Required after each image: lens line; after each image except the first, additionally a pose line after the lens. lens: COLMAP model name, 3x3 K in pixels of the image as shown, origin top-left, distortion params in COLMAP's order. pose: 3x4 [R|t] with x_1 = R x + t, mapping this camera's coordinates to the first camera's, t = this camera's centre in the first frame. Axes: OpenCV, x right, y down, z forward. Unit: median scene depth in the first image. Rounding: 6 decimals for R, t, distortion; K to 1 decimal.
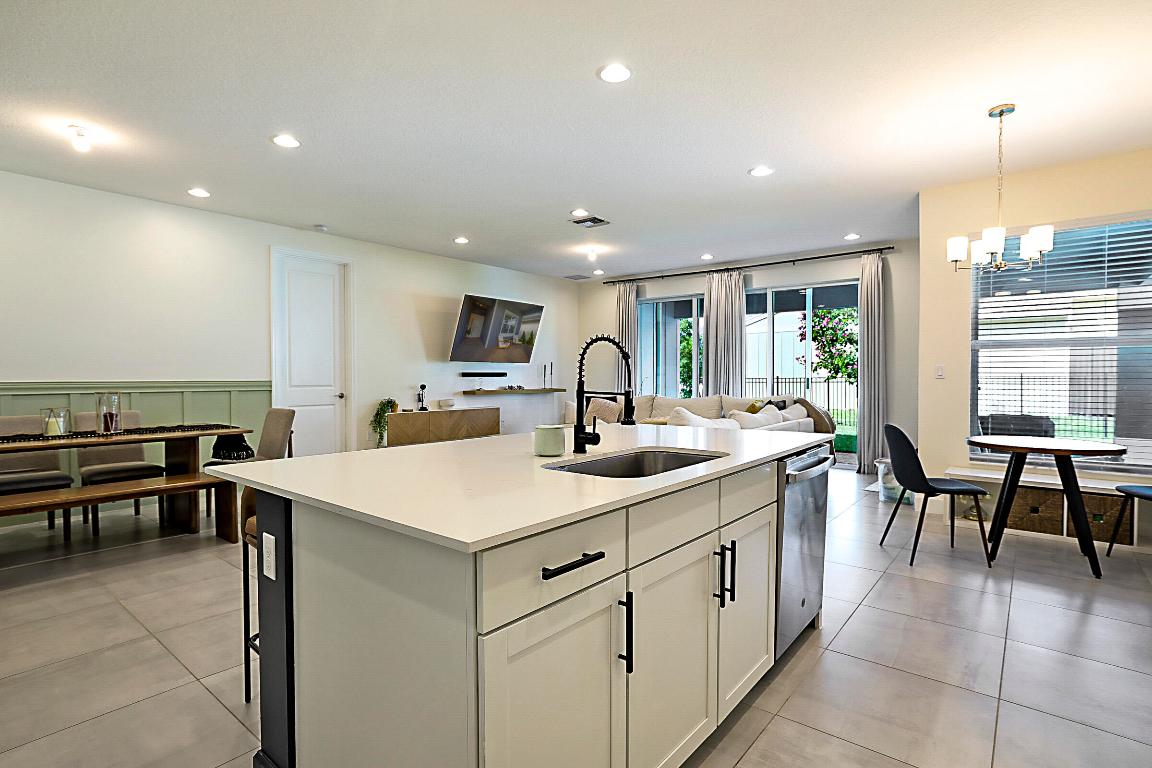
lens RADIAL K [[586.0, 0, 580.1], [0, 586.0, 376.4], [0, 0, 1]] dist [-0.017097, 0.006666]
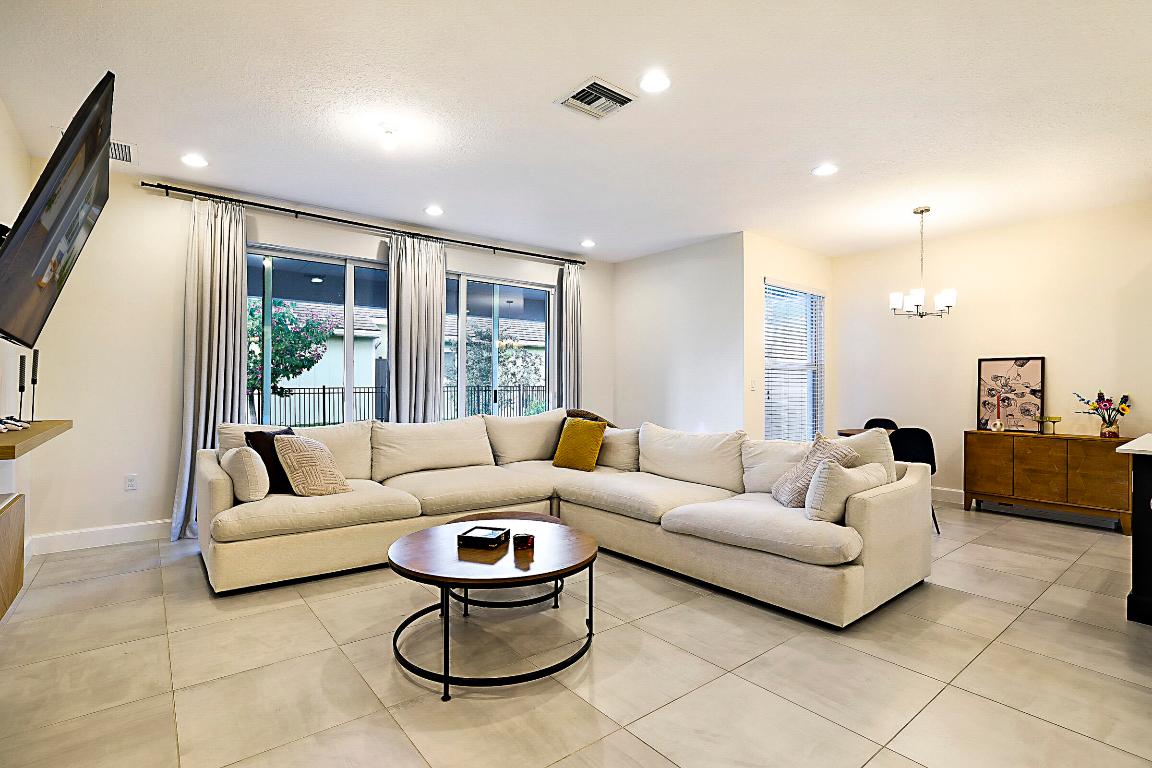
lens RADIAL K [[551.8, 0, 575.5], [0, 551.8, 385.2], [0, 0, 1]] dist [-0.018431, 0.002761]
pose [[0.212700, 0.004288, 0.977108, -0.369381], [0.001088, 0.999989, -0.004625, -0.000623], [-0.977117, 0.002047, 0.212693, 0.712035]]
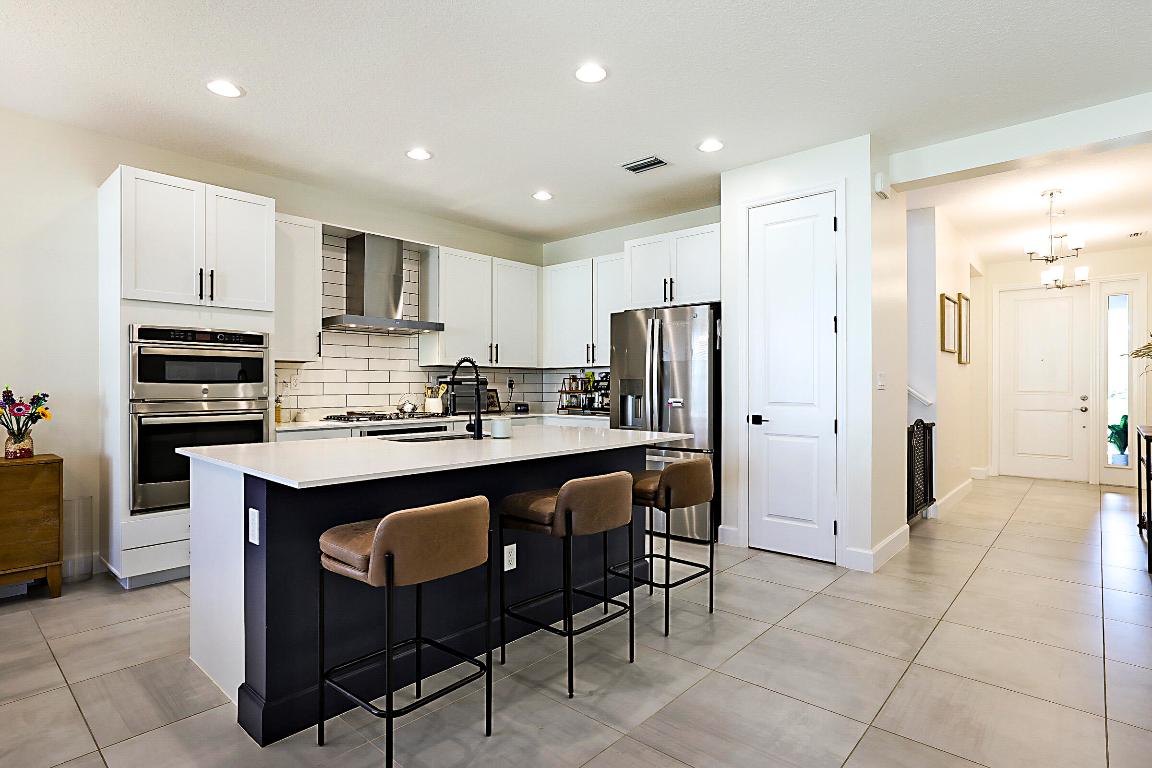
lens RADIAL K [[586.0, 0, 570.9], [0, 586.0, 390.0], [0, 0, 1]] dist [-0.017097, 0.006666]
pose [[-0.998971, -0.002269, 0.045306, -0.077620], [-0.001791, 0.999942, 0.010601, -0.000148], [-0.045328, 0.010509, -0.998917, 0.666446]]
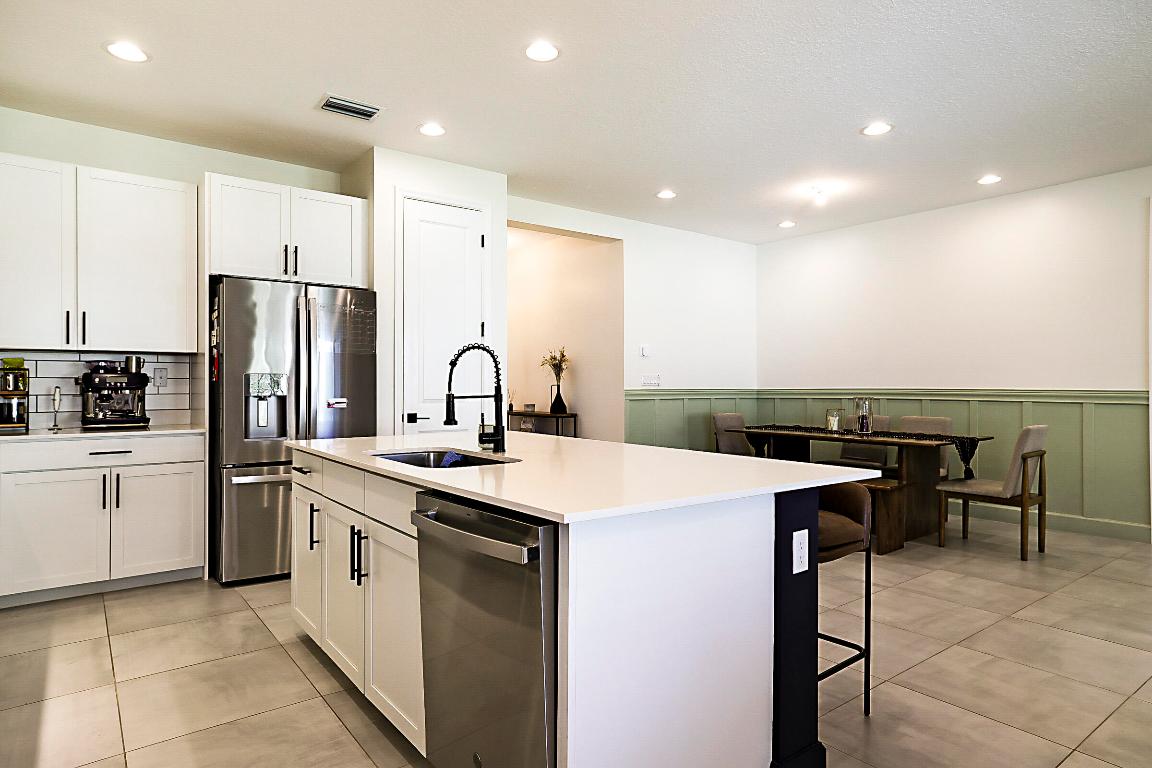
lens RADIAL K [[668.2, 0, 573.5], [0, 668.2, 380.5], [0, 0, 1]] dist [-0.008895, 0.017528]
pose [[-0.228367, -0.007311, -0.973548, 0.327017], [-0.004806, 0.999968, -0.006382, 0.002101], [0.973563, 0.003222, -0.228395, 0.395695]]
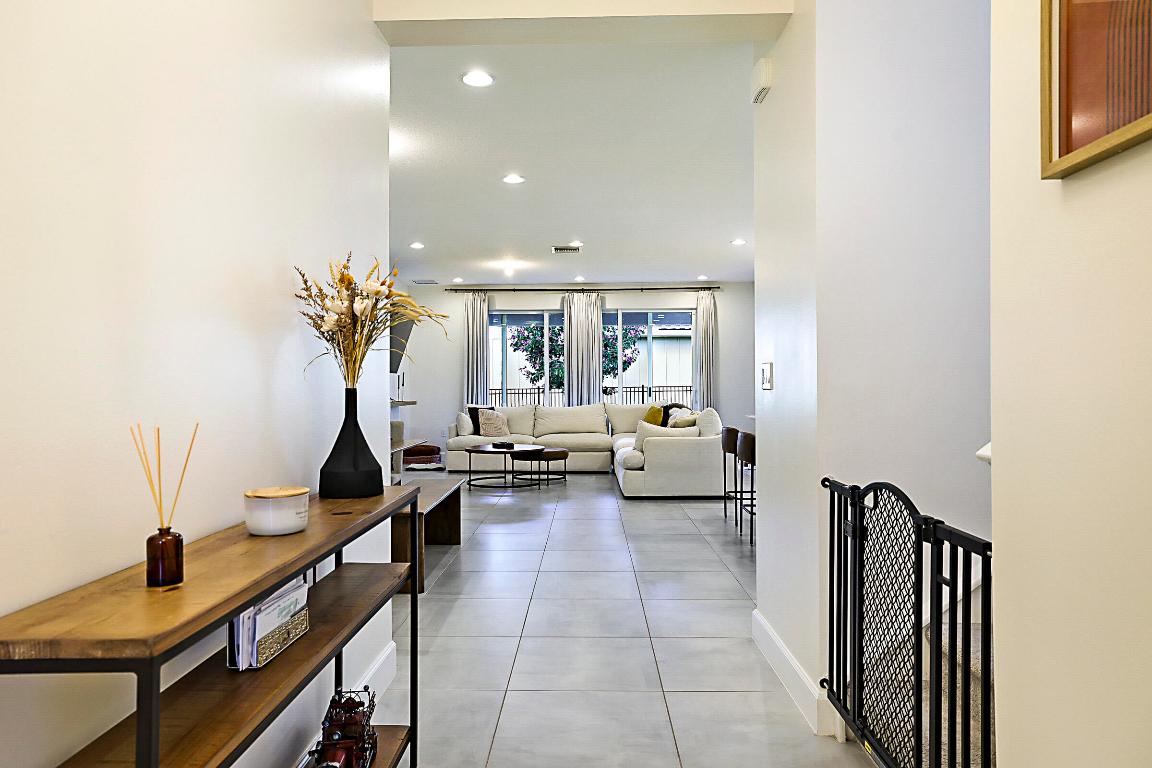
lens RADIAL K [[748.4, 0, 583.0], [0, 748.4, 377.1], [0, 0, 1]] dist [-0.010156, -0.000498]
pose [[0.782105, 0.002901, 0.623140, -0.664268], [0.007842, 0.999864, -0.014498, 0.002805], [-0.623097, 0.016226, 0.781976, -0.107474]]
